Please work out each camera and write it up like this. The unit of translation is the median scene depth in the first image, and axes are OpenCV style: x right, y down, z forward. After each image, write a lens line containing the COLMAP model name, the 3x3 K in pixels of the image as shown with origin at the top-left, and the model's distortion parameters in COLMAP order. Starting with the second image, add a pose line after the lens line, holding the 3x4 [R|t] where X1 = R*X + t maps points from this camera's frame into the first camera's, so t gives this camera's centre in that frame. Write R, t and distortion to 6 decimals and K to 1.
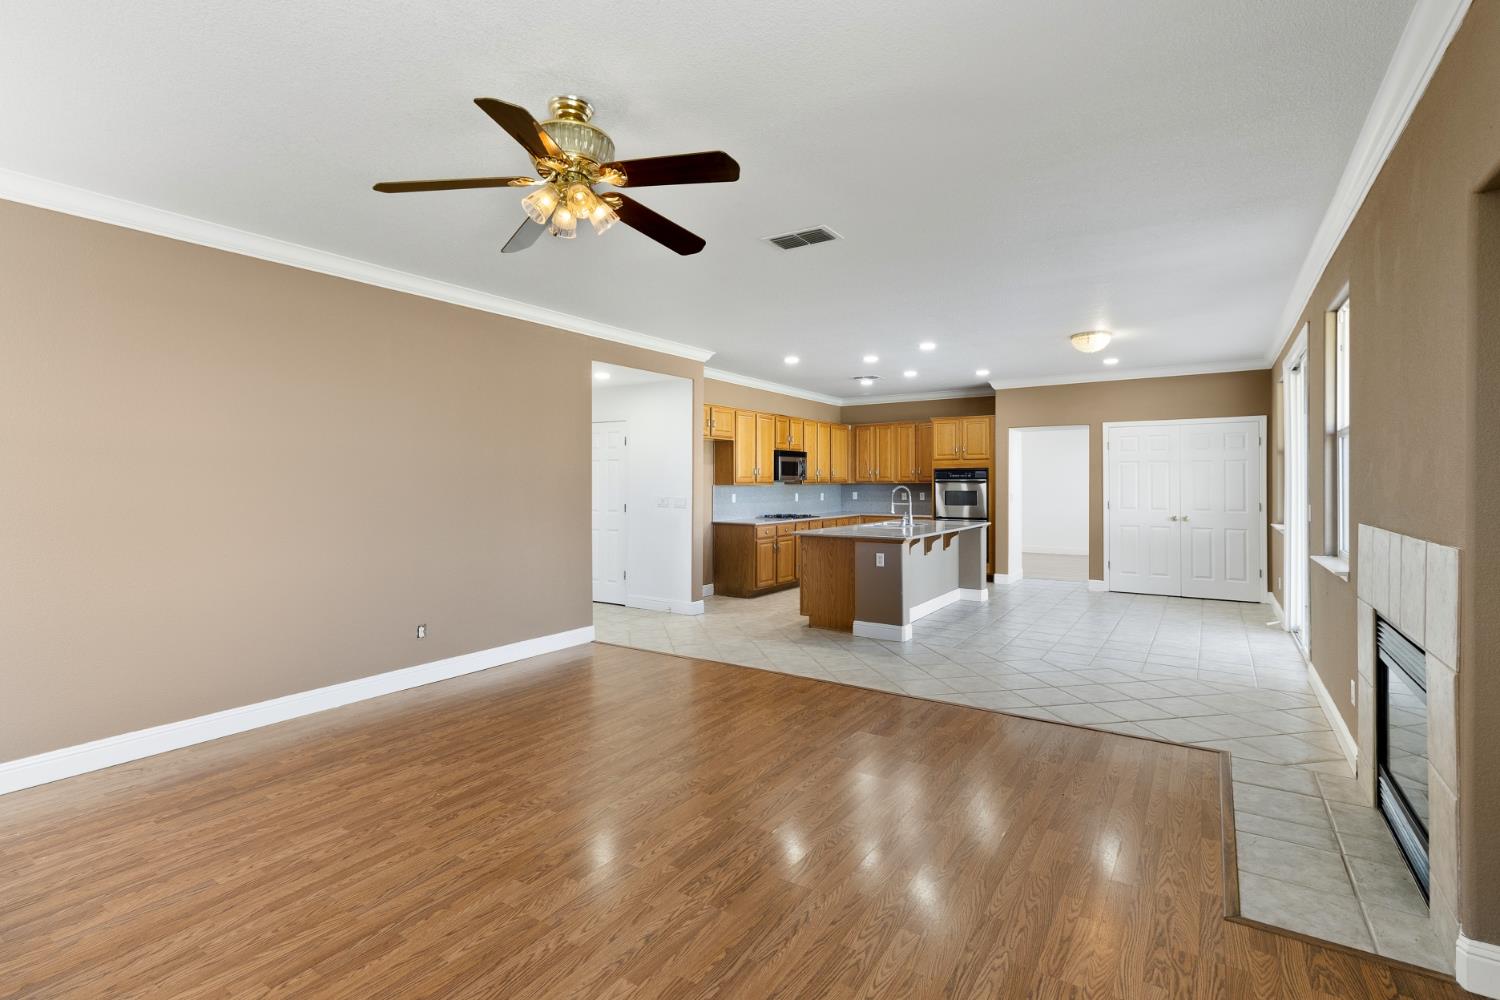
lens RADIAL K [[693.9, 0, 760.6], [0, 693.9, 478.1], [0, 0, 1]] dist [-0.001144, 0.000733]
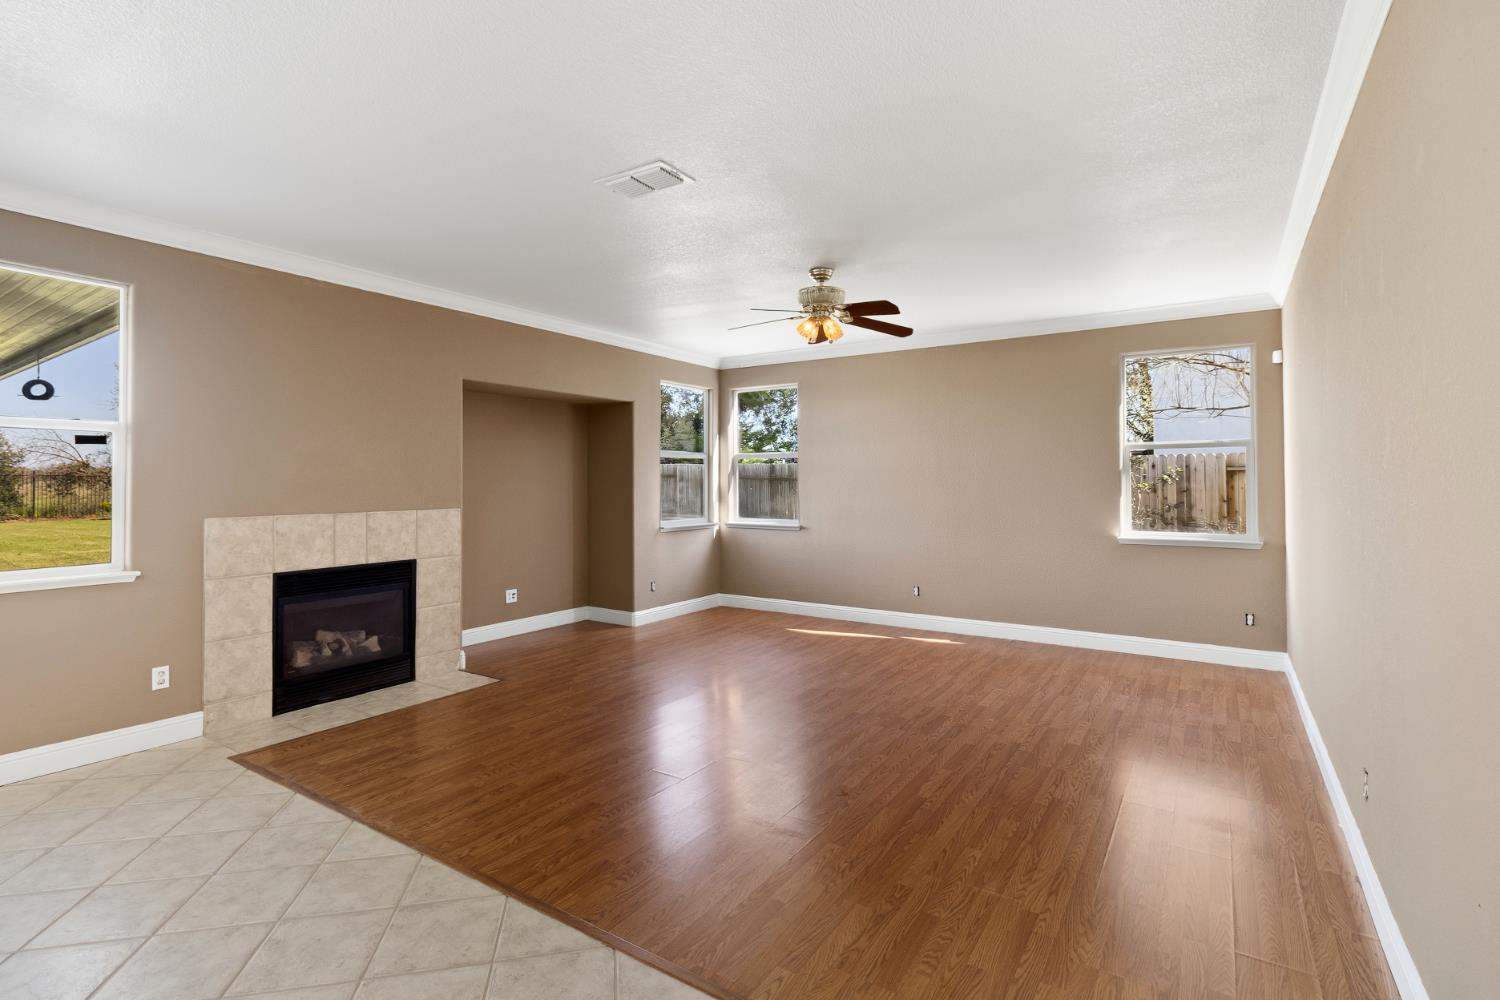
lens RADIAL K [[706.6, 0, 755.0], [0, 706.6, 486.0], [0, 0, 1]] dist [0.000221, -0.000260]
pose [[-0.999967, 0.002596, 0.007752, -0.033242], [0.002583, 0.999995, -0.001722, 0.005145], [-0.007756, -0.001702, -0.999968, 0.819077]]
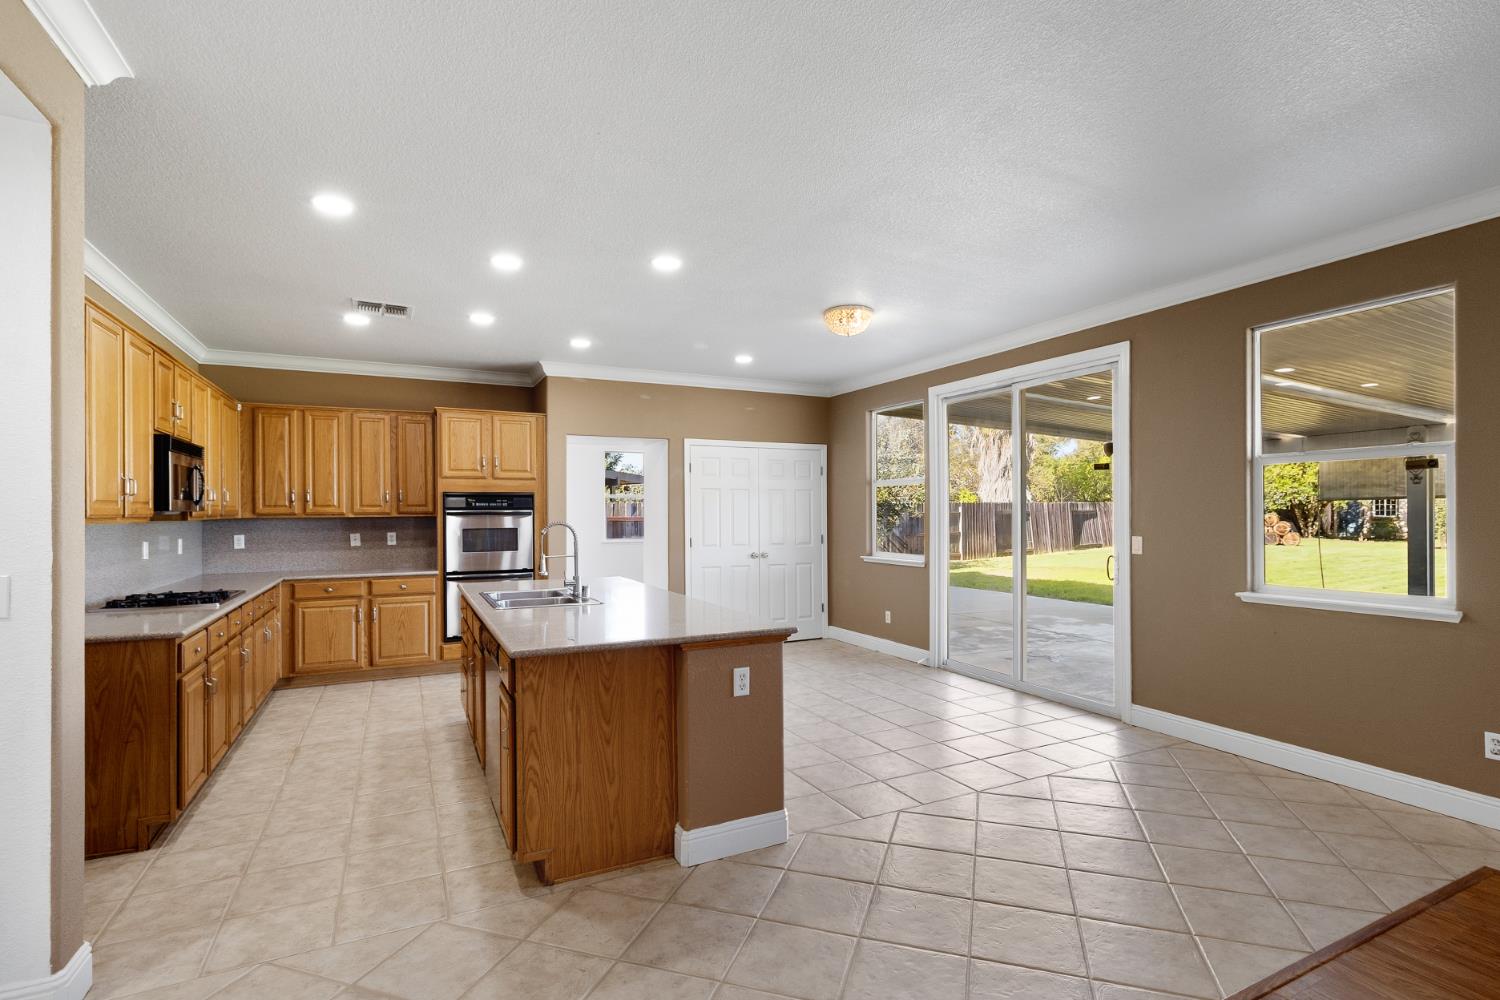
lens RADIAL K [[708.7, 0, 755.0], [0, 708.7, 515.1], [0, 0, 1]] dist [0.000339, 0.000209]
pose [[0.506750, -0.004133, 0.862083, -0.162586], [-0.001613, 0.999982, 0.005742, 0.002686], [-0.862091, -0.004300, 0.506735, 0.531396]]
